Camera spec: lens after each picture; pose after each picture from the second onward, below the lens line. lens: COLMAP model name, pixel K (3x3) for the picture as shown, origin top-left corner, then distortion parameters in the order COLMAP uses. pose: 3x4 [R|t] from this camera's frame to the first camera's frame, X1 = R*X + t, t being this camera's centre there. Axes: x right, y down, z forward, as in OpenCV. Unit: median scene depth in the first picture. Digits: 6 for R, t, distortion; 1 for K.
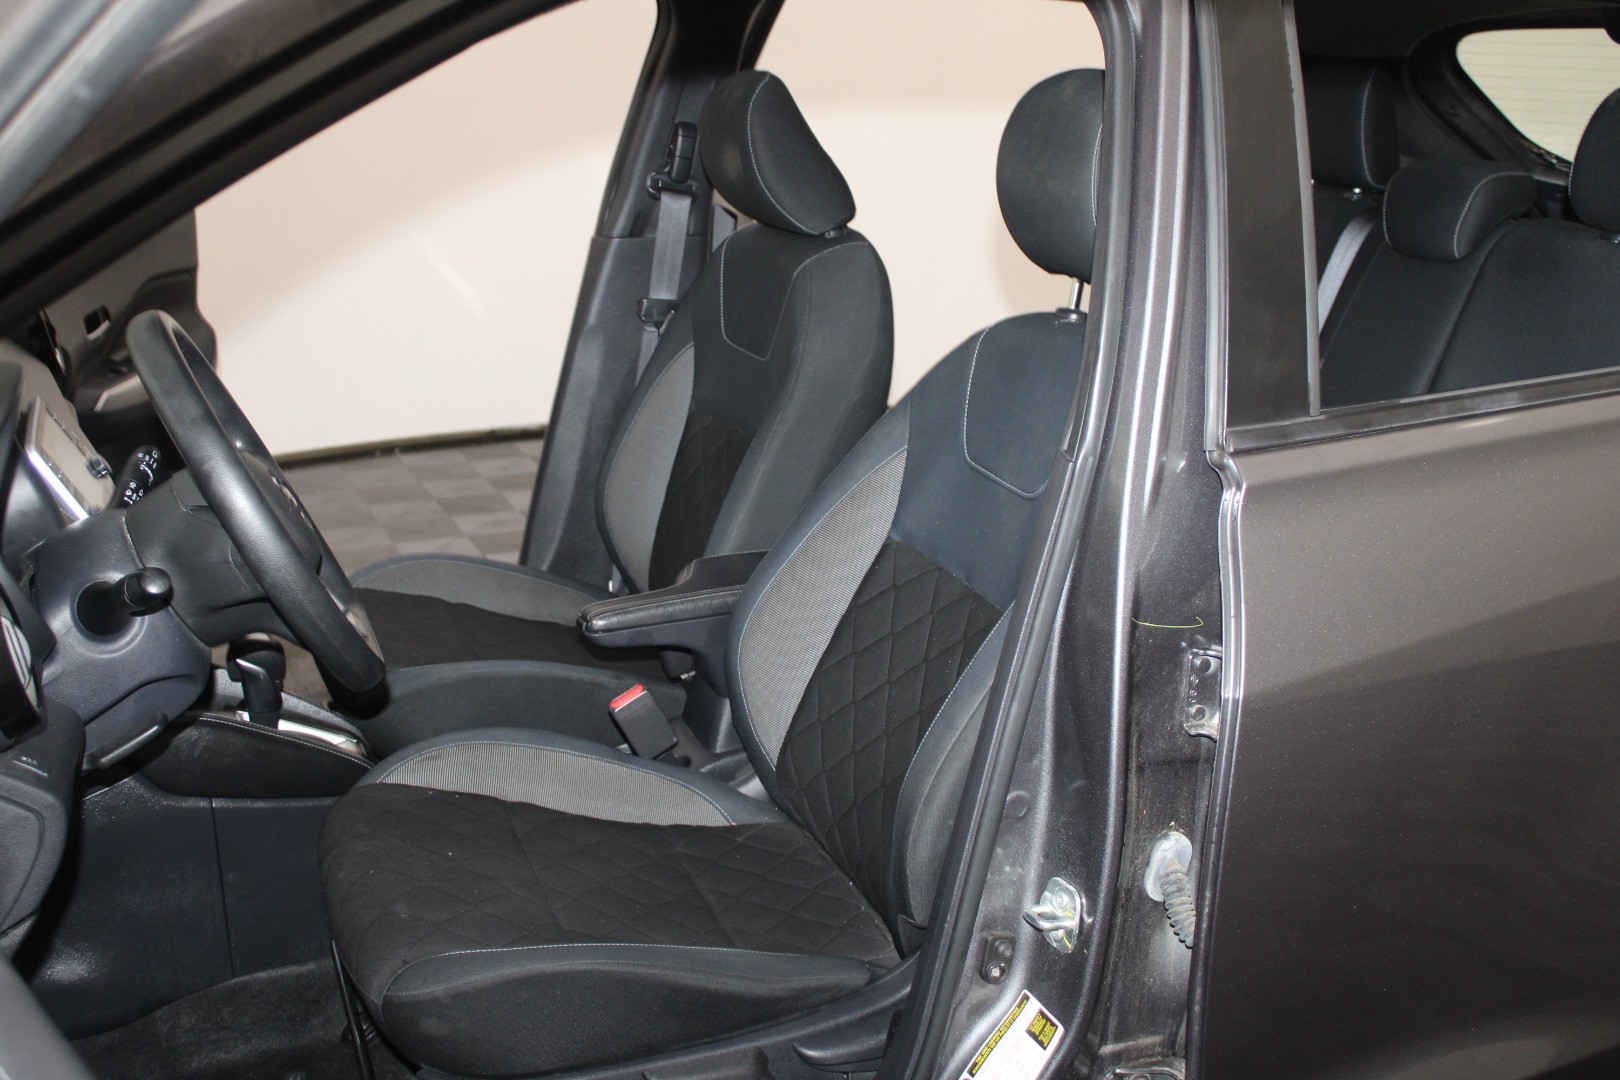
lens RADIAL K [[1746.6, 0, 810.0], [0, 1746.6, 540.0], [0, 0, 1]] dist [-0.103568, -0.003463]
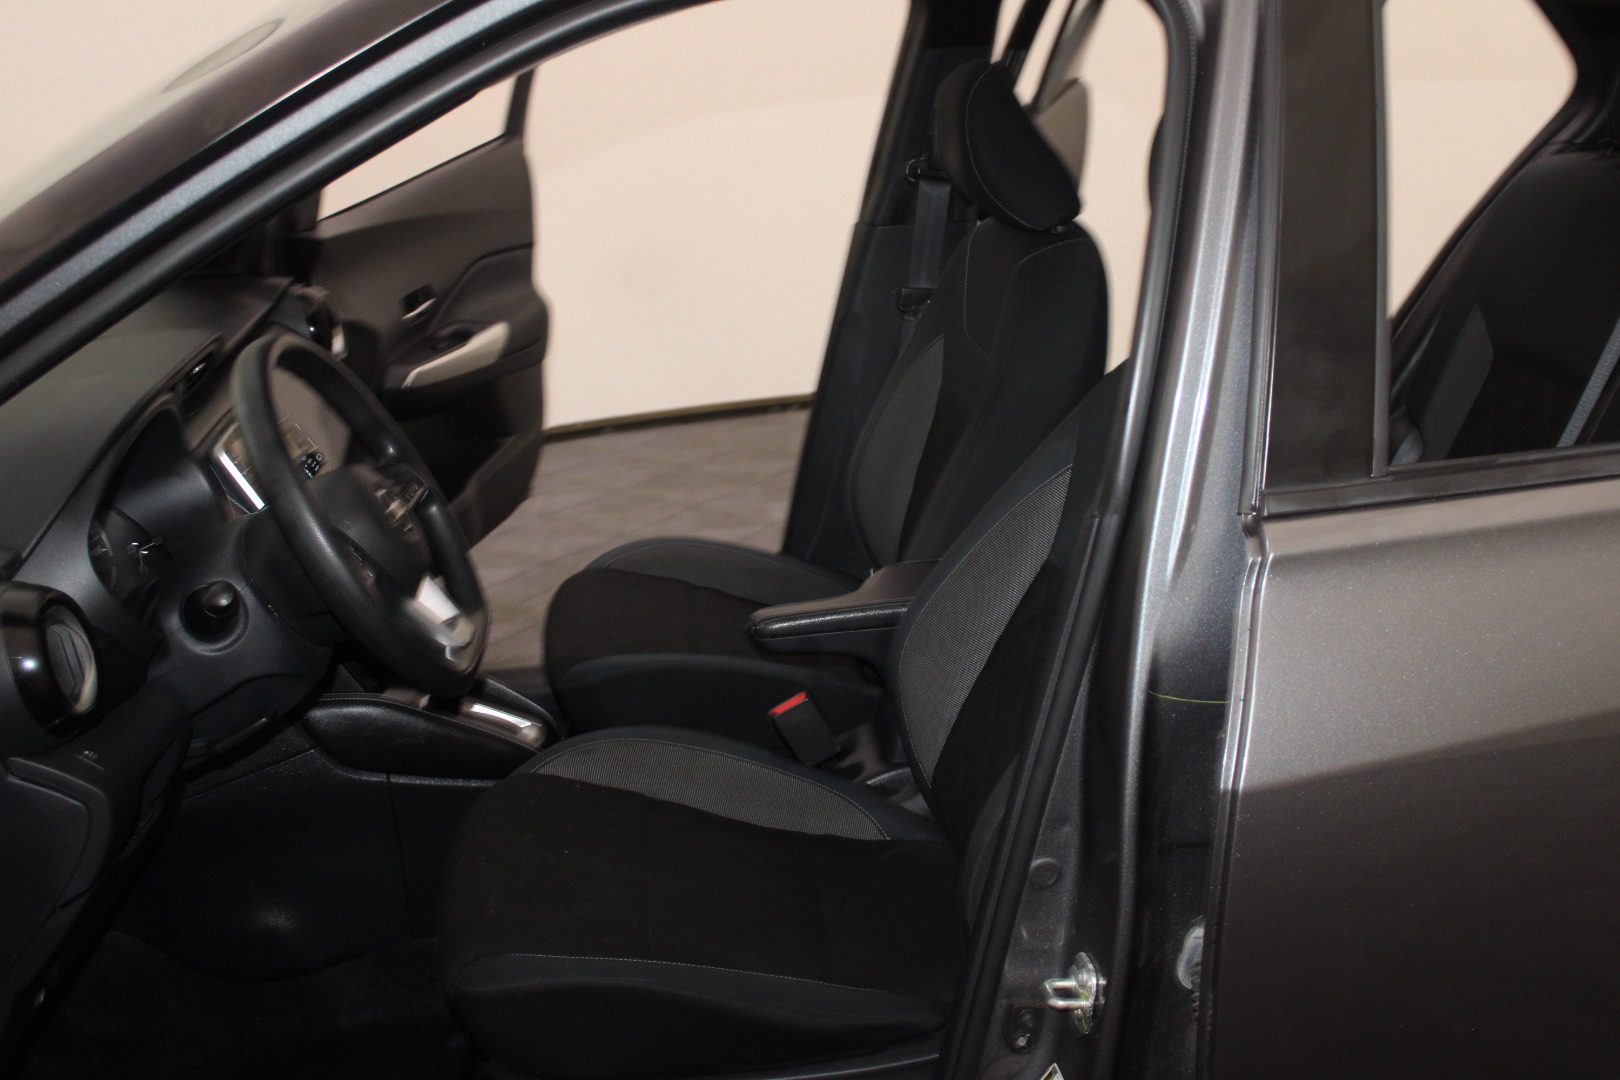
lens RADIAL K [[1746.6, 0, 810.0], [0, 1746.6, 540.0], [0, 0, 1]] dist [-0.103568, -0.003463]
pose [[0.955417, 0.047543, -0.291408, 0.203234], [-0.036467, 0.998395, 0.043325, -0.049844], [0.293000, -0.030766, 0.955617, 0.049249]]
